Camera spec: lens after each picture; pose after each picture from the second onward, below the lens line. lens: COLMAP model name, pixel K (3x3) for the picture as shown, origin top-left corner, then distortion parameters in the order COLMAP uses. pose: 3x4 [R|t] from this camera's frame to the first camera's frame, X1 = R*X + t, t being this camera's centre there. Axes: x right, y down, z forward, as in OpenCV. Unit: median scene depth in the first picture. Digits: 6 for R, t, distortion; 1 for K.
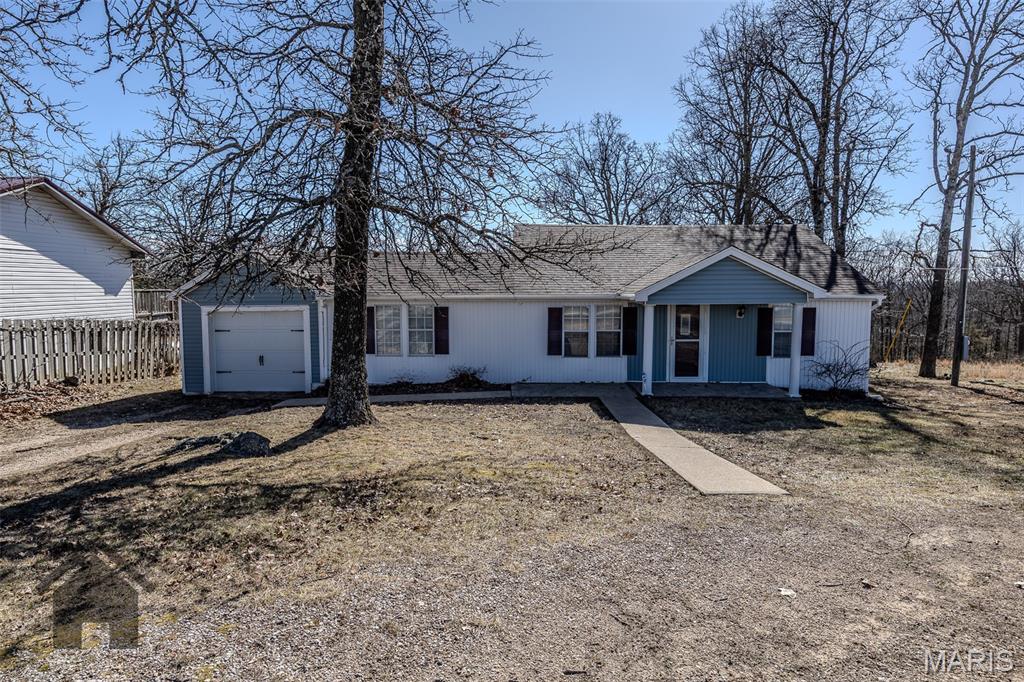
lens RADIAL K [[597.1, 0, 507.8], [0, 597.1, 343.8], [0, 0, 1]] dist [0.005584, -0.002865]
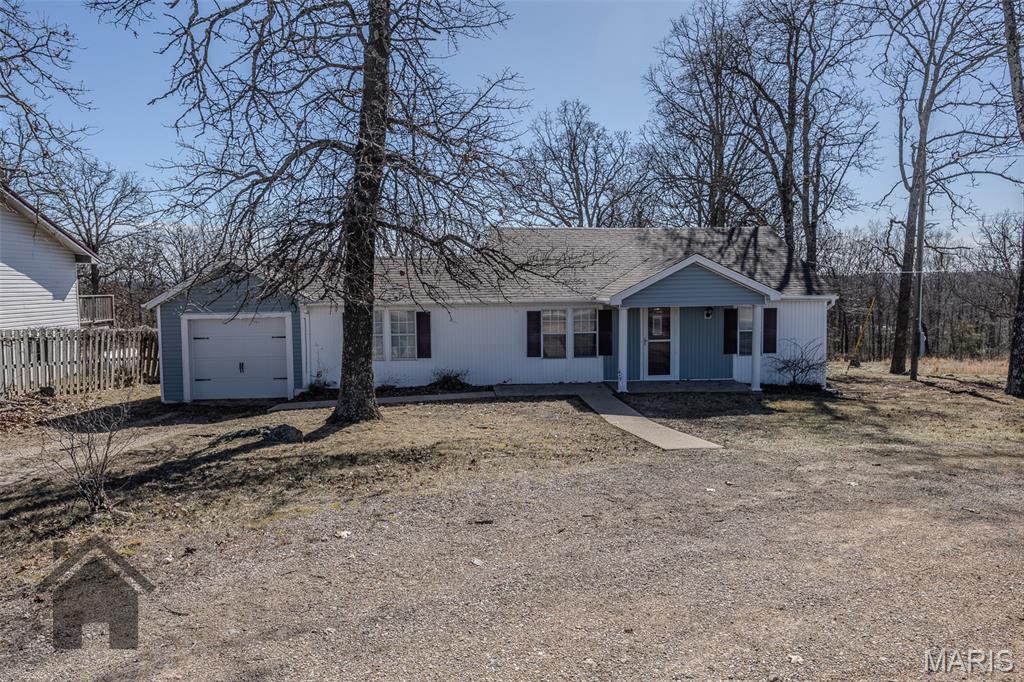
lens RADIAL K [[662.3, 0, 517.1], [0, 662.3, 341.1], [0, 0, 1]] dist [-0.002023, 0.001033]
pose [[0.997196, -0.015617, 0.073182, -0.034396], [0.016415, 0.999812, -0.010323, 0.003136], [-0.073007, 0.011495, 0.997265, -0.143874]]
